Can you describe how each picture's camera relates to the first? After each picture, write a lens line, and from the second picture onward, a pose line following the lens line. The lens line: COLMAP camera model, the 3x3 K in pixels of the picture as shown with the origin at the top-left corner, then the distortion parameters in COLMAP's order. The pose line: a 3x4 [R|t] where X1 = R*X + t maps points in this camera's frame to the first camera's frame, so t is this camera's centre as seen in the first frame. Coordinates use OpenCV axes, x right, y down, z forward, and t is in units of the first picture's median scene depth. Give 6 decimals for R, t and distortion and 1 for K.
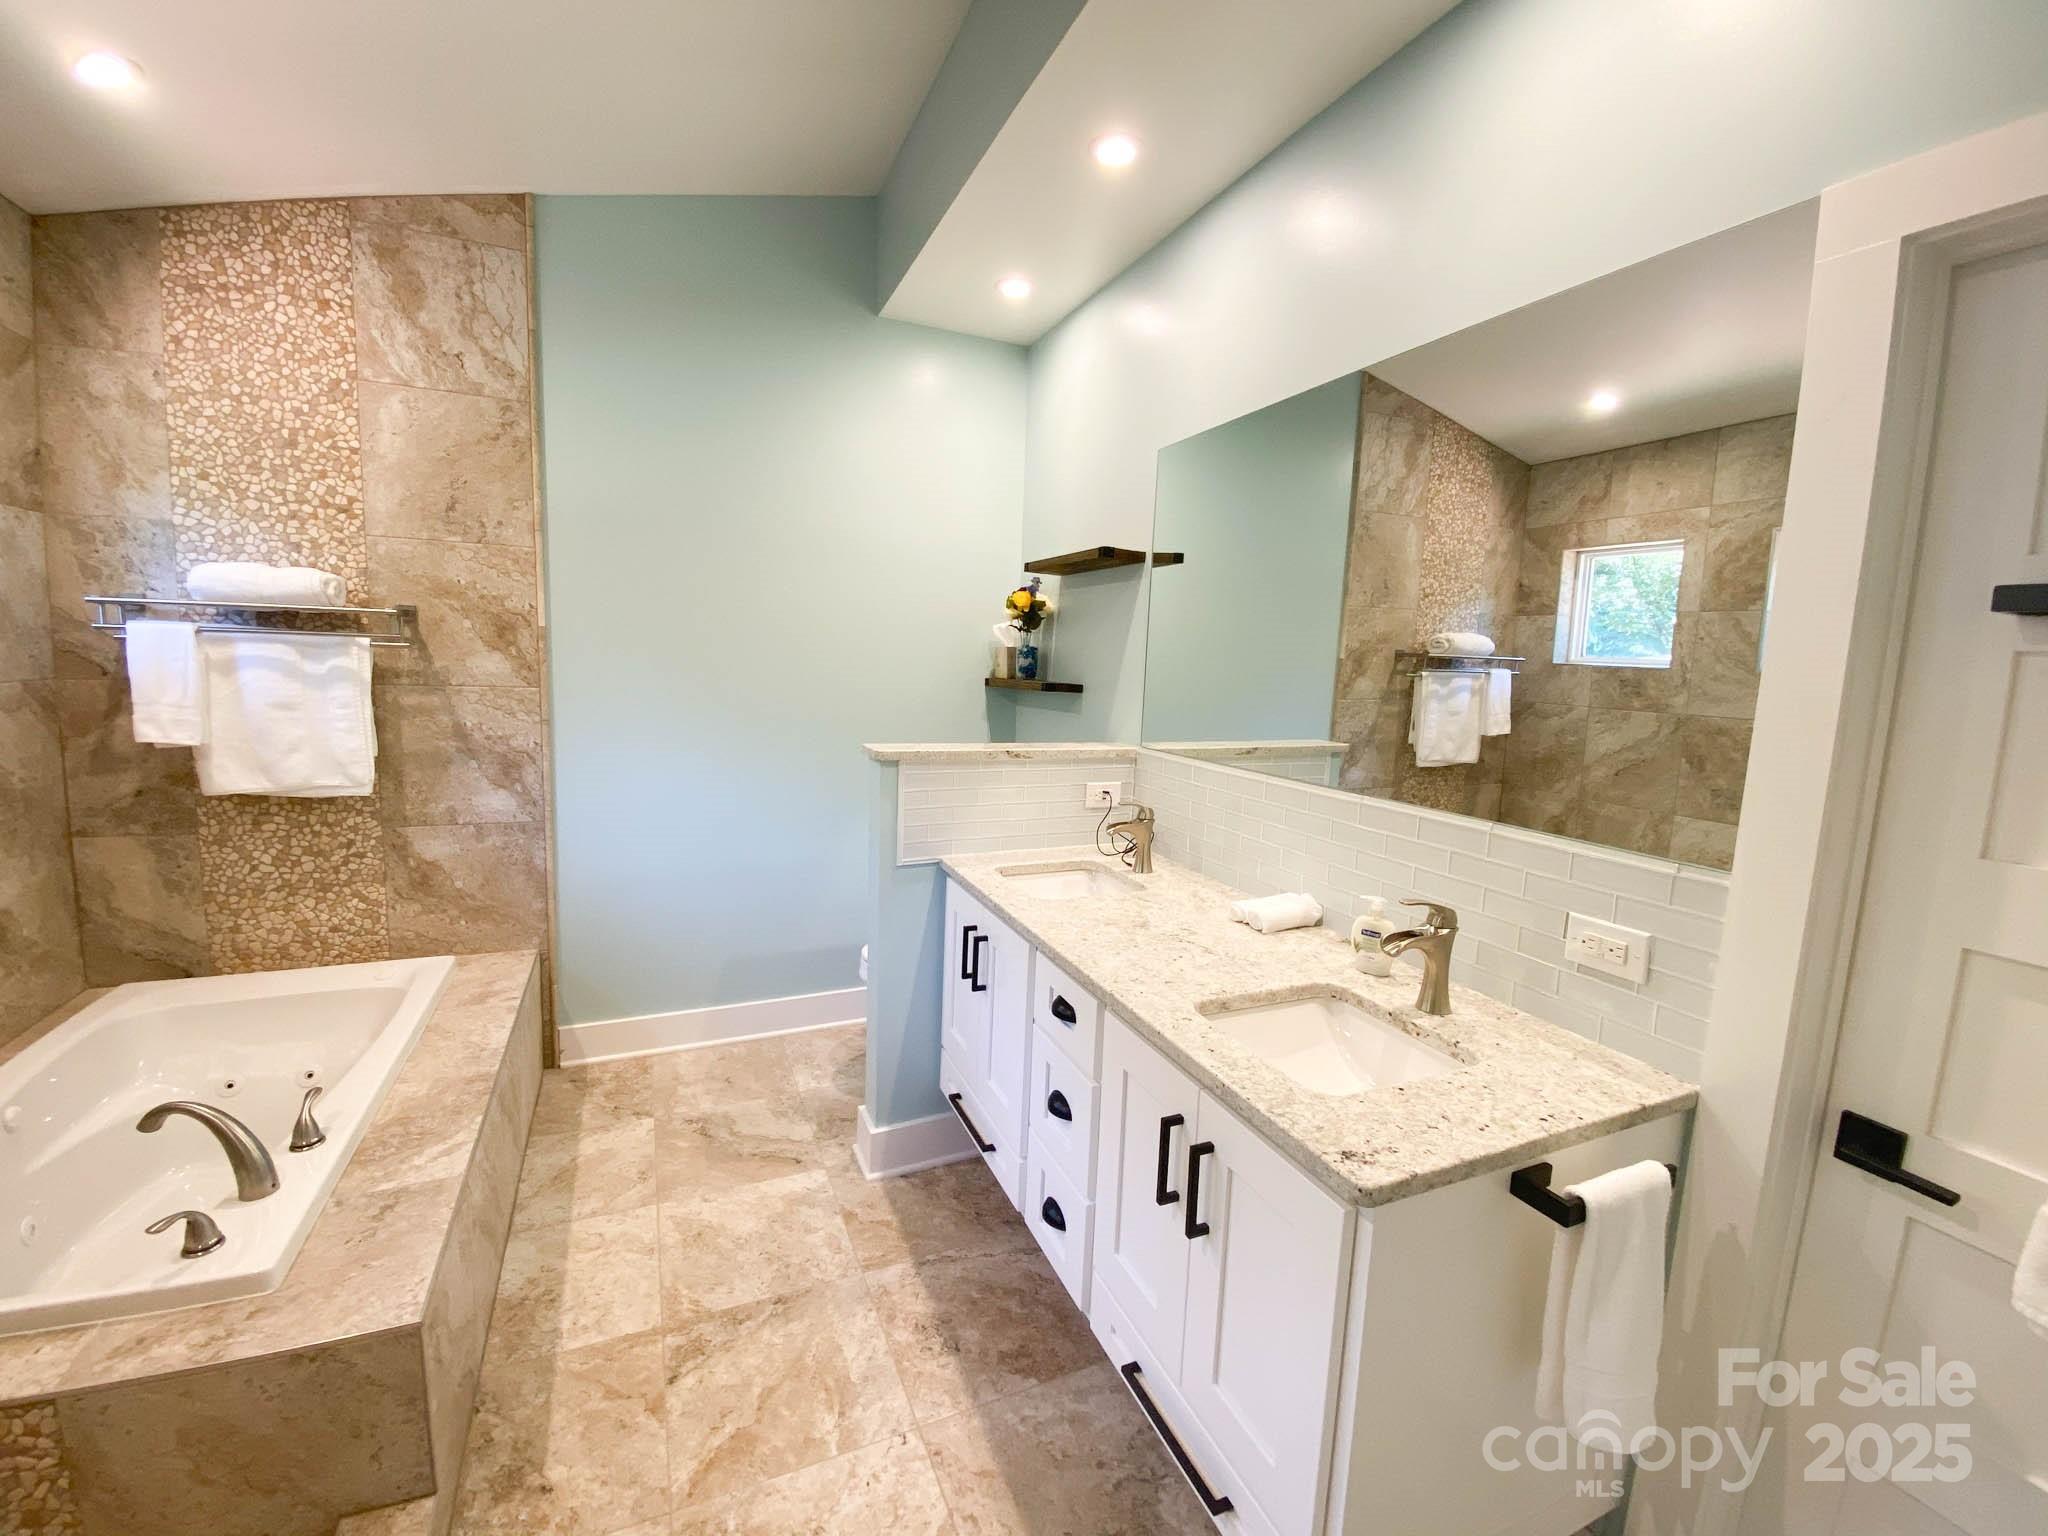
lens RADIAL K [[847.2, 0, 1026.5], [0, 847.2, 767.5], [0, 0, 1]] dist [-0.001373, -0.000214]
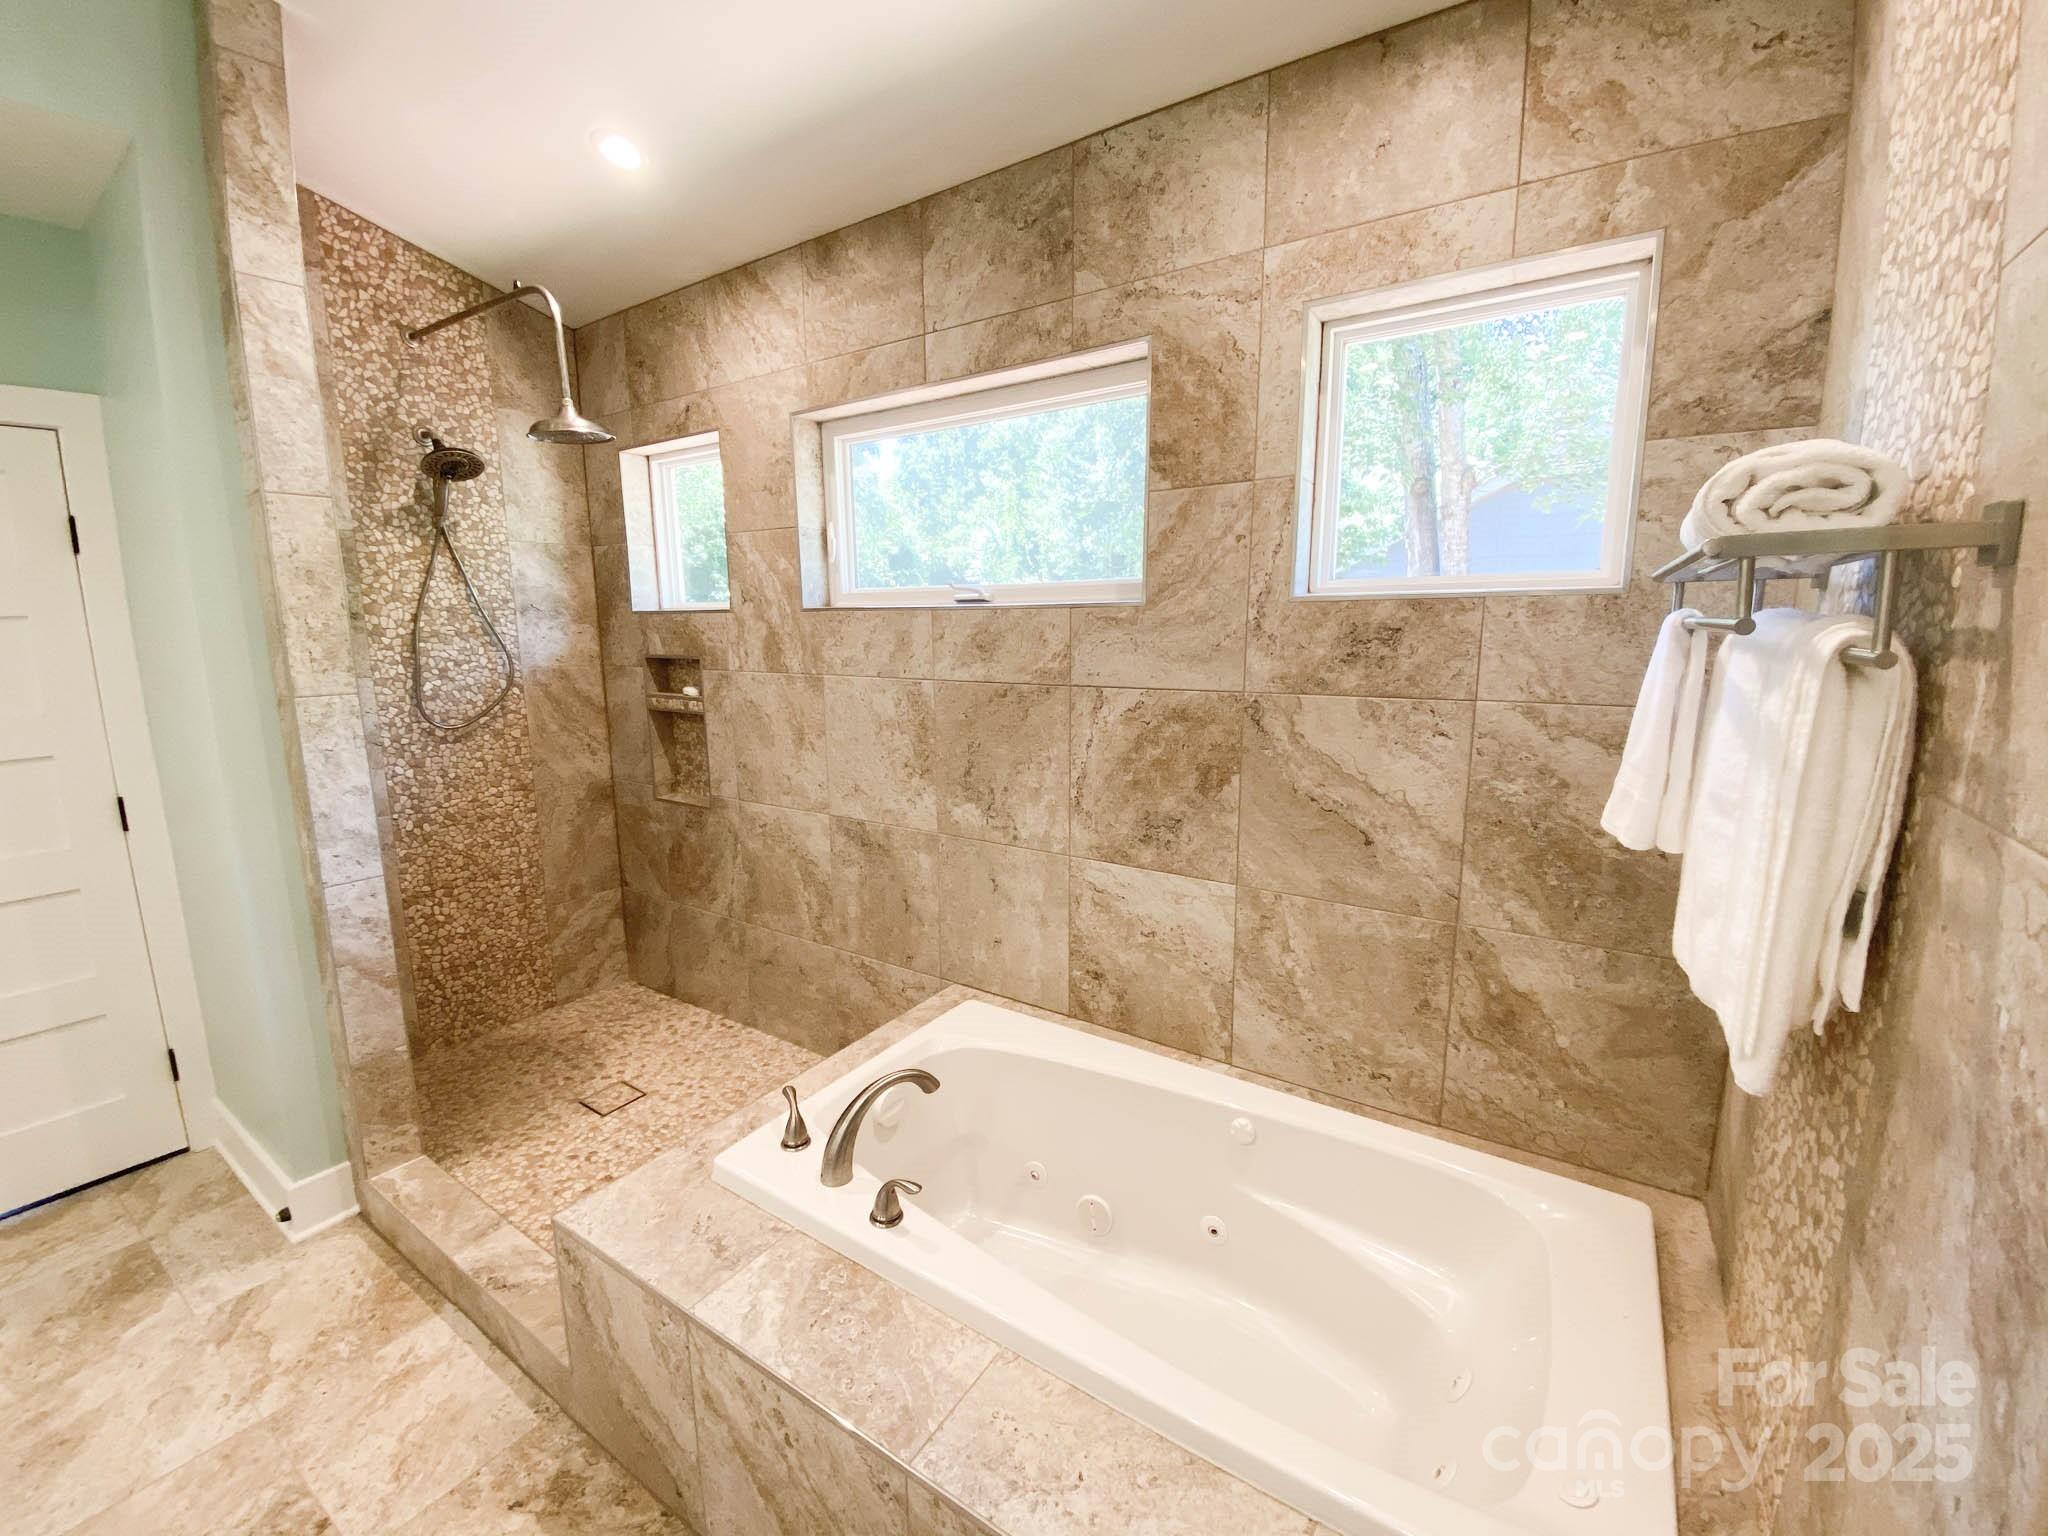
lens RADIAL K [[847.2, 0, 1015.6], [0, 847.2, 766.2], [0, 0, 1]] dist [-0.001373, -0.000214]
pose [[-0.851651, 0.058448, -0.520840, -0.565542], [-0.083855, 0.965765, 0.245492, -0.249462], [0.517358, 0.252749, -0.817593, 1.774676]]
